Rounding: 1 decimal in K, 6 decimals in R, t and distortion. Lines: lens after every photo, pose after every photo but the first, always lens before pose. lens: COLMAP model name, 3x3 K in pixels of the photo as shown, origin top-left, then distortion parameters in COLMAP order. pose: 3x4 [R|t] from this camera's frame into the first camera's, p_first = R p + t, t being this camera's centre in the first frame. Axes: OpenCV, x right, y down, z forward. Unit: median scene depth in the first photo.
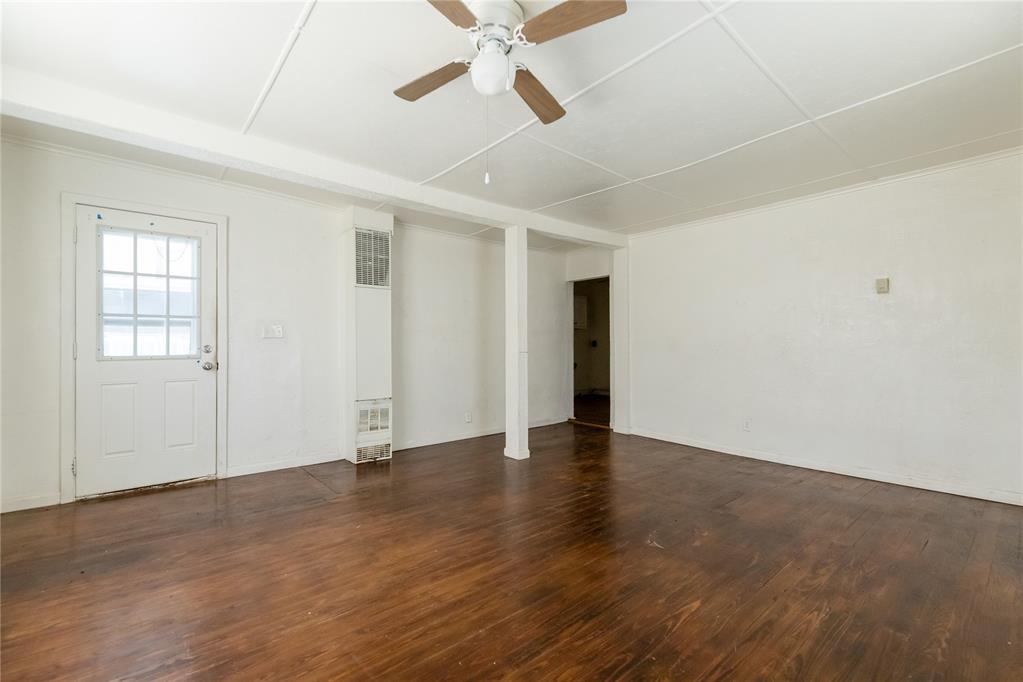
lens RADIAL K [[436.6, 0, 511.5], [0, 436.6, 341.0], [0, 0, 1]] dist [-0.001435, -0.000115]
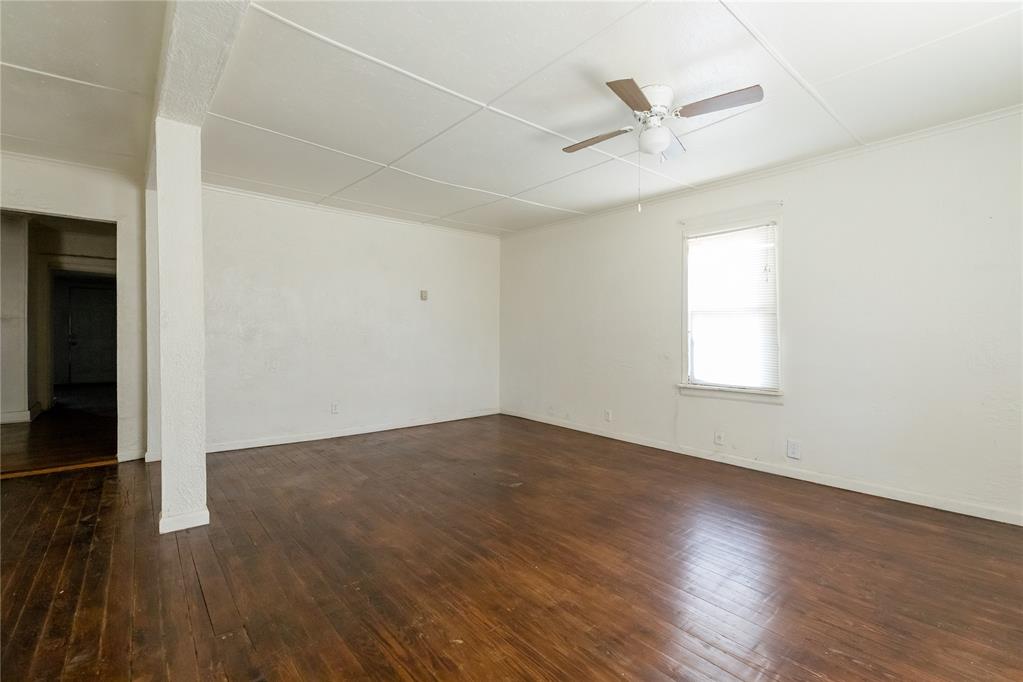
lens RADIAL K [[449.0, 0, 511.5], [0, 449.0, 341.0], [0, 0, 1]] dist [0.000375, 0.000012]
pose [[0.005515, -0.010908, 0.999925, -0.895562], [-0.017834, 0.999780, 0.011004, 0.010582], [-0.999826, -0.017893, 0.005319, 0.874919]]
